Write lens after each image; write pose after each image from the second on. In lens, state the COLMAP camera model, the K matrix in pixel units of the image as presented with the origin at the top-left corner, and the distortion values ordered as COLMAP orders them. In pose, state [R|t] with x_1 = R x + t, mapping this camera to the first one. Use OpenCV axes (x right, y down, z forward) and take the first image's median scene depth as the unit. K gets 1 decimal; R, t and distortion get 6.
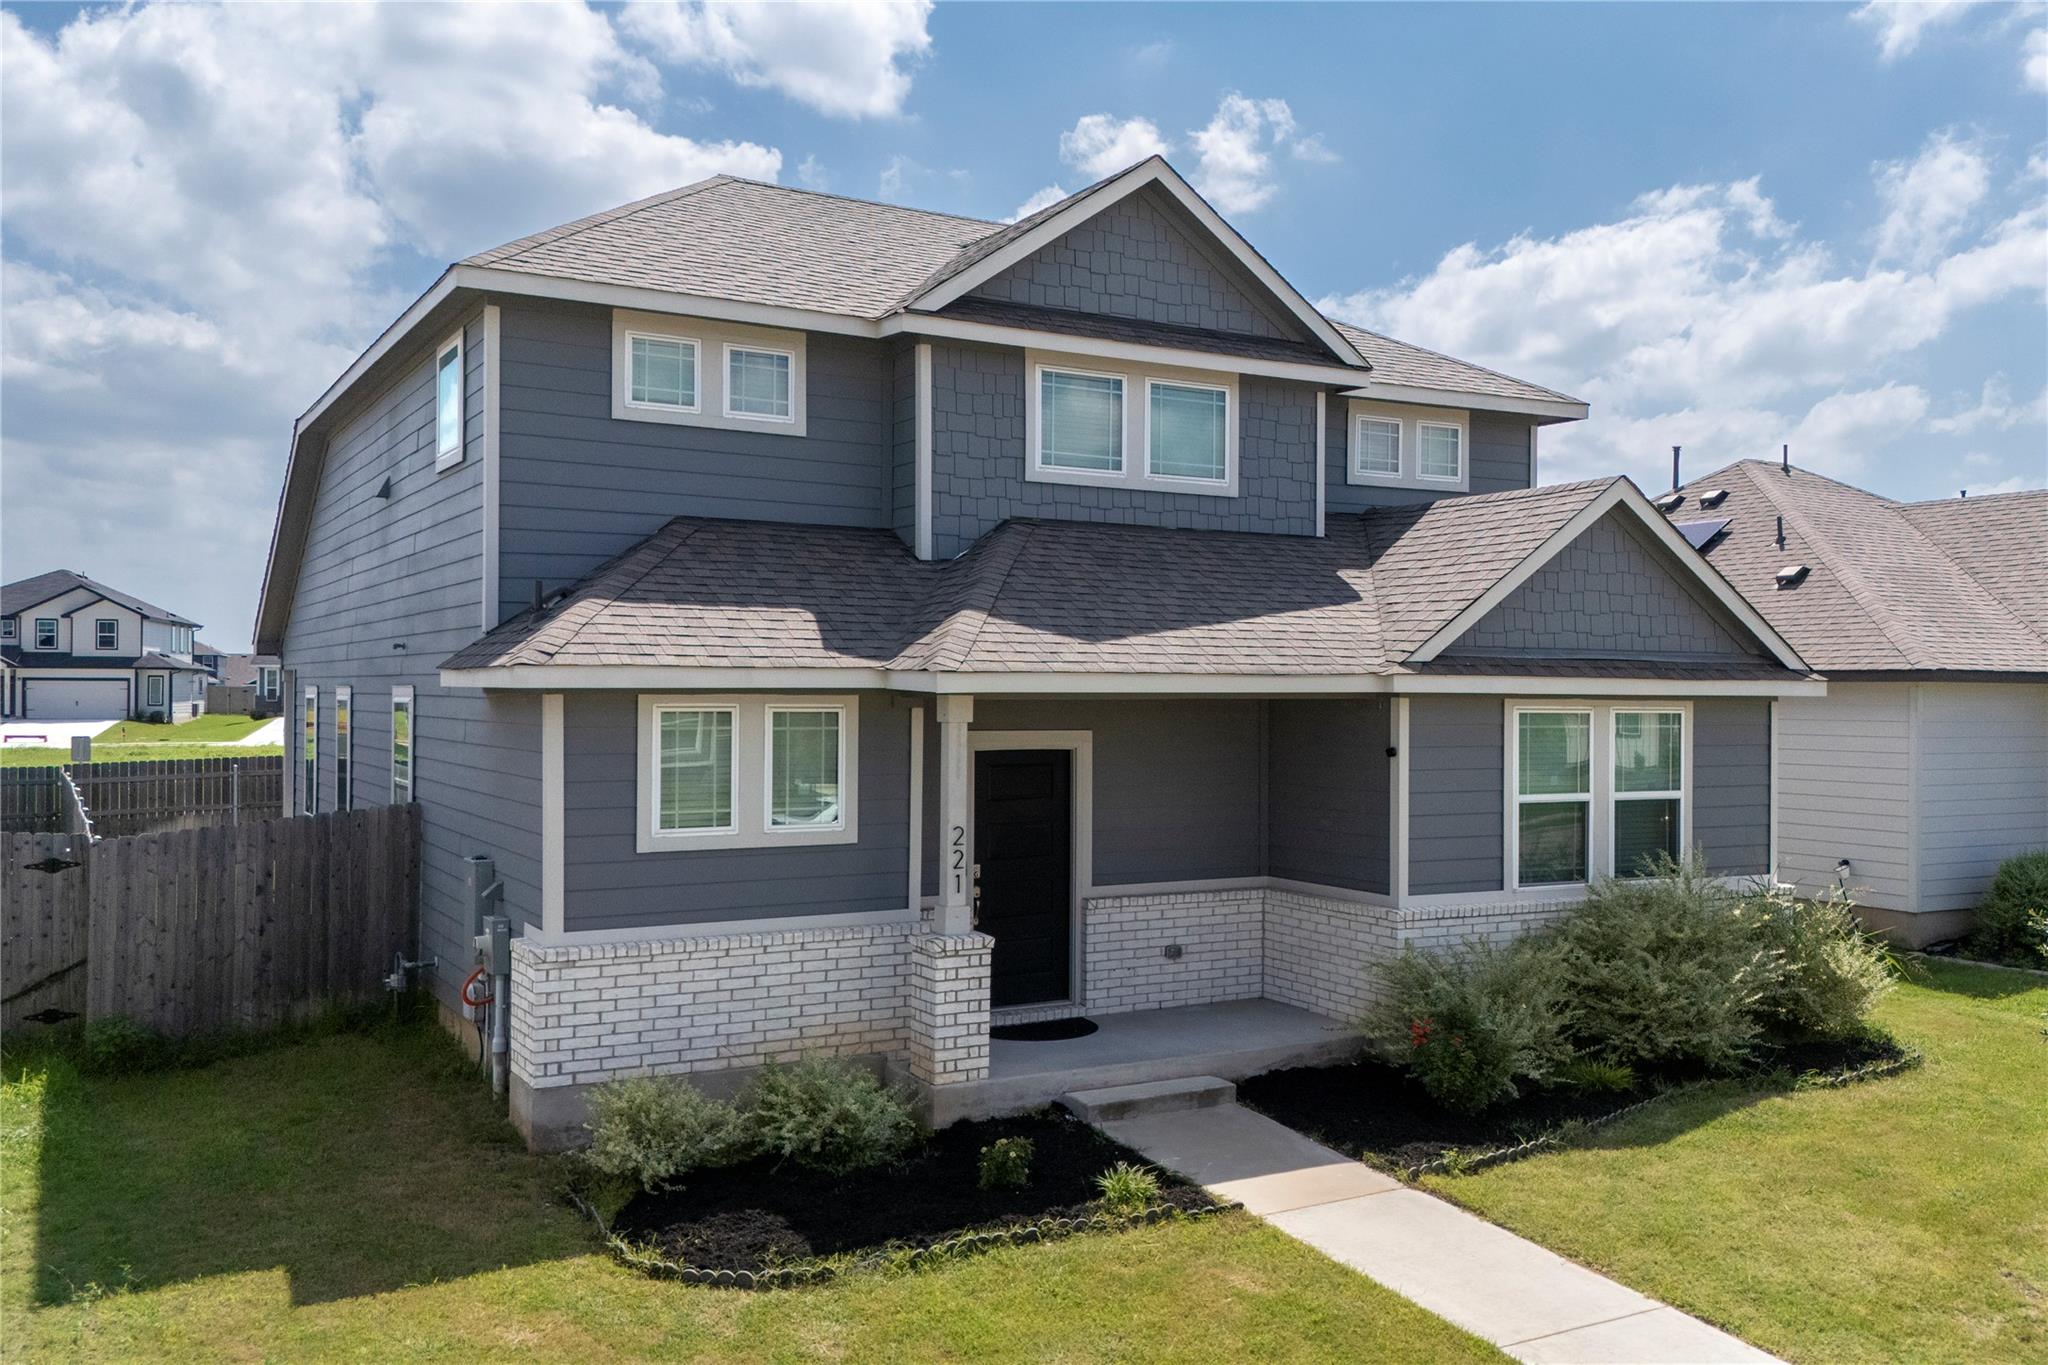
lens RADIAL K [[1476.4, 0, 933.2], [0, 1476.4, 684.9], [0, 0, 1]] dist [0.060059, -0.039926]
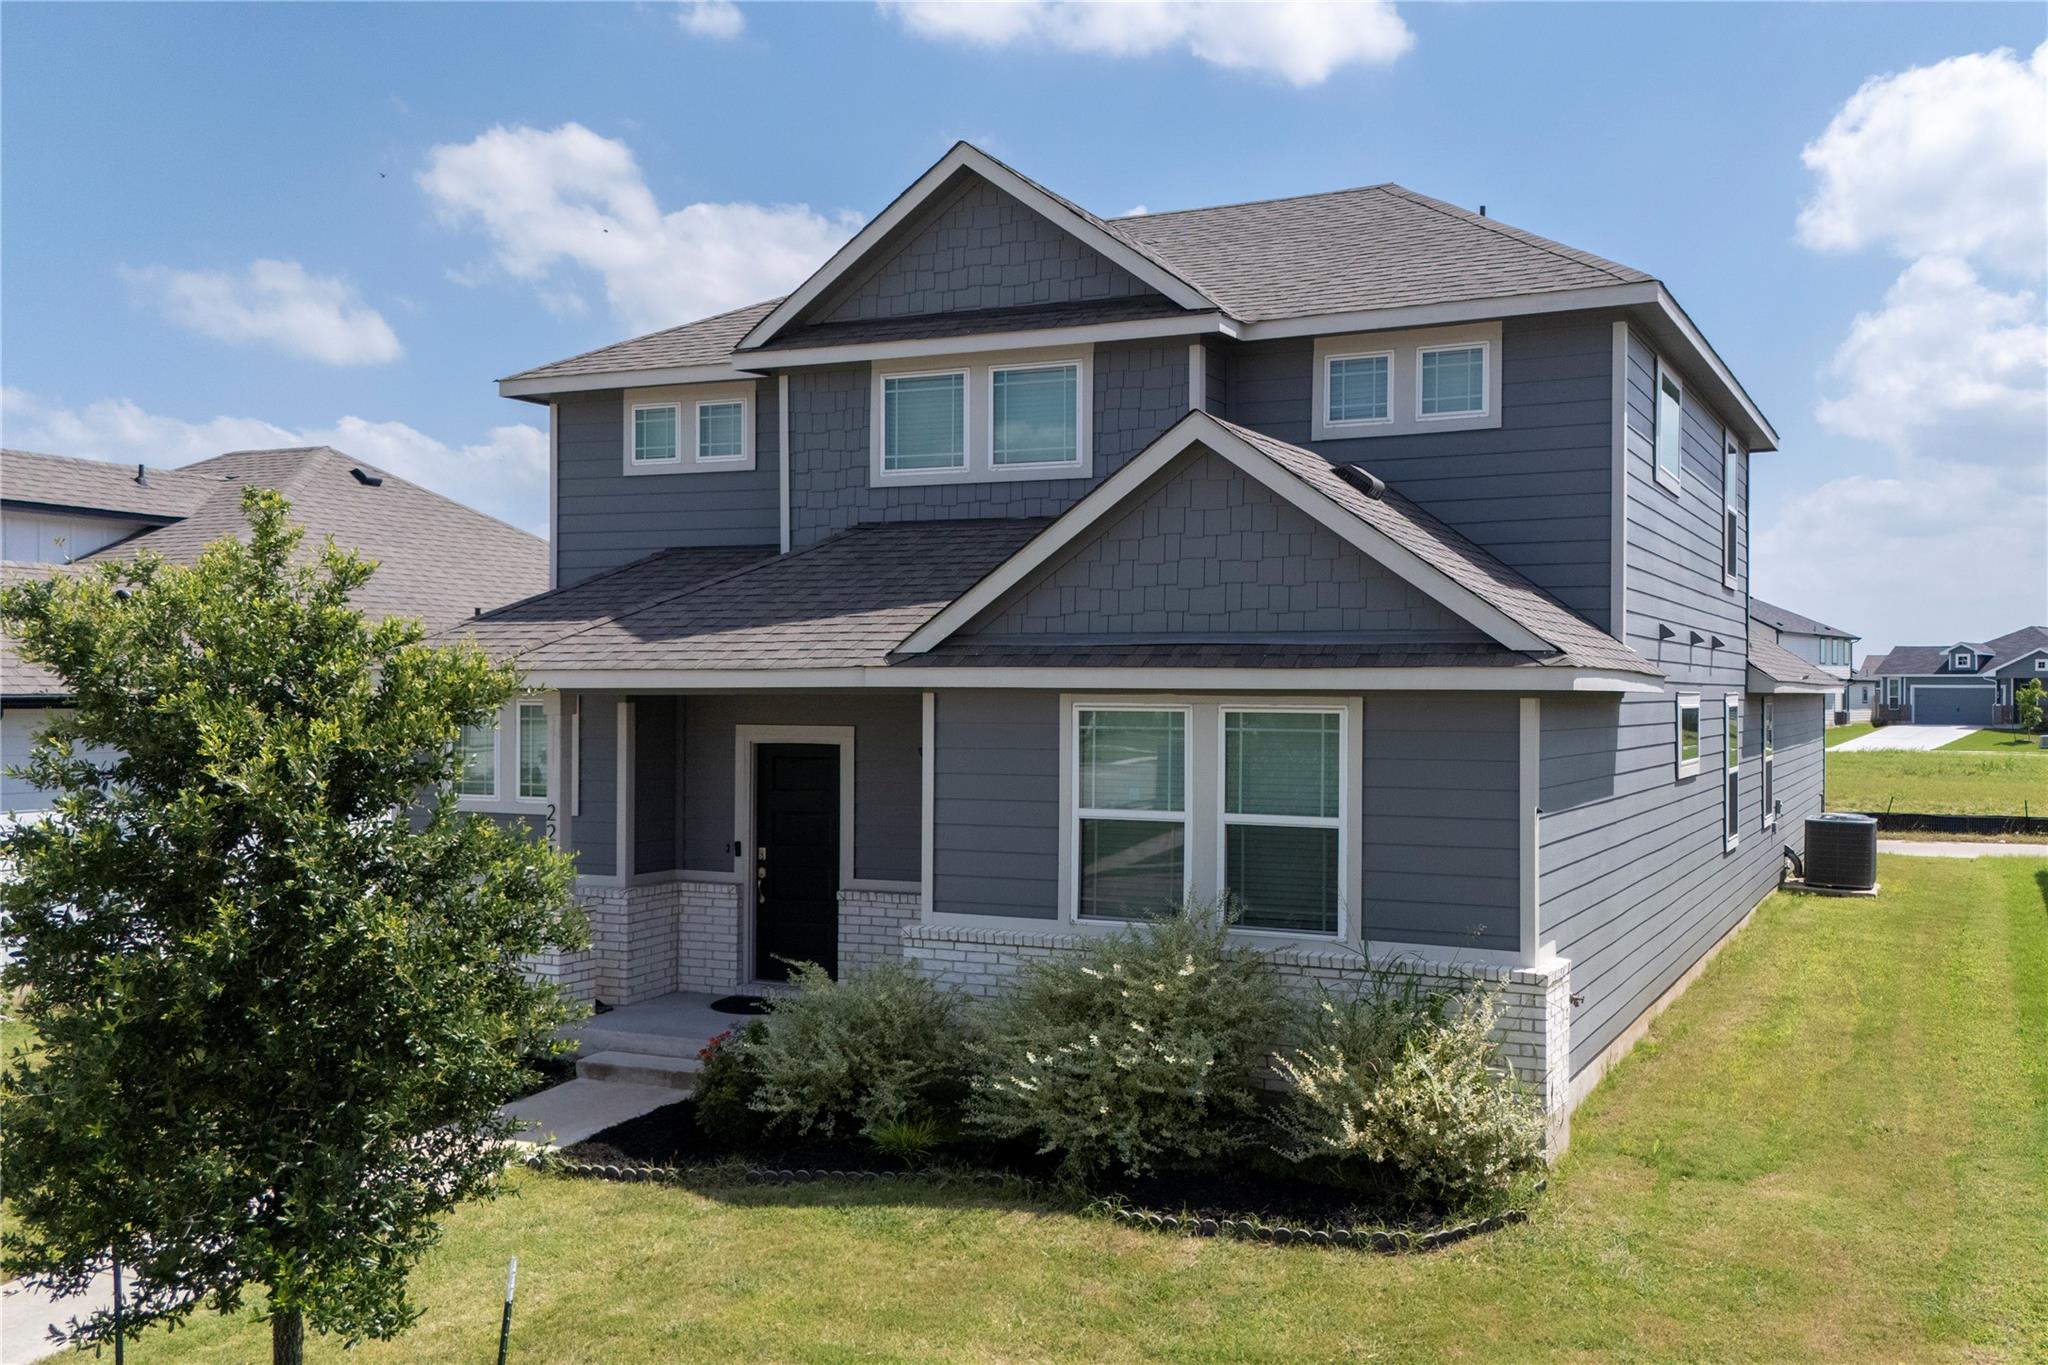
lens RADIAL K [[1452.0, 0, 1232.1], [0, 1452.0, 687.2], [0, 0, 1]] dist [0.041616, -0.001202]
pose [[0.702254, -0.006867, -0.711894, 1.040696], [0.002995, 0.999973, -0.006691, 0.011406], [0.711921, 0.002567, 0.702255, 0.490356]]
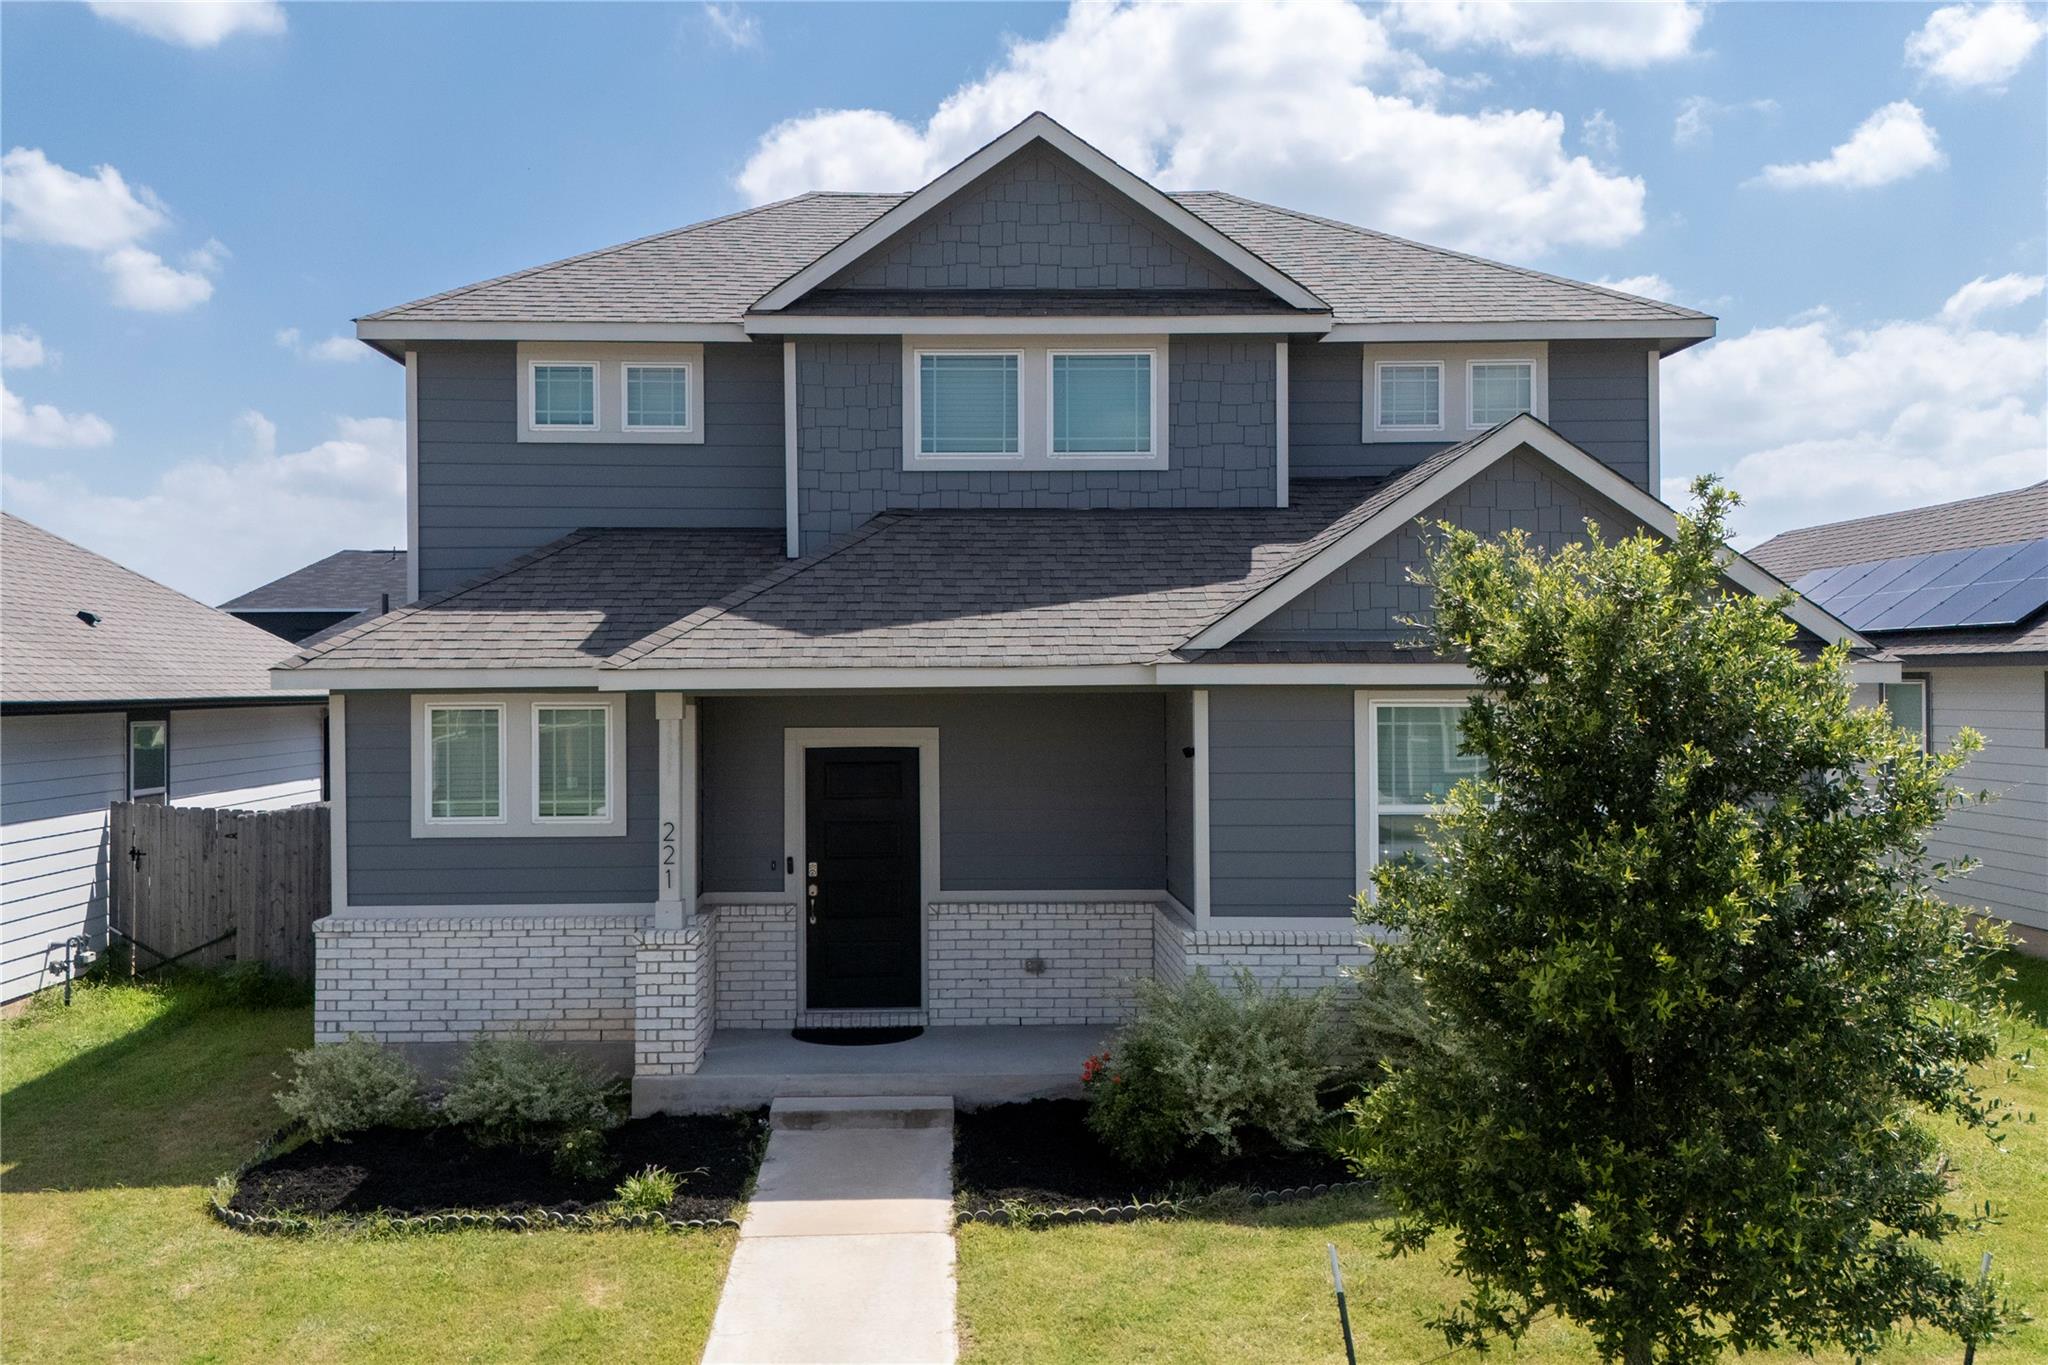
lens RADIAL K [[1476.4, 0, 933.2], [0, 1476.4, 684.9], [0, 0, 1]] dist [0.060059, -0.039926]
pose [[0.904750, -0.011837, -0.425778, 0.525874], [0.011830, 0.999926, -0.002661, 0.005809], [0.425779, -0.002630, 0.904824, 0.137866]]
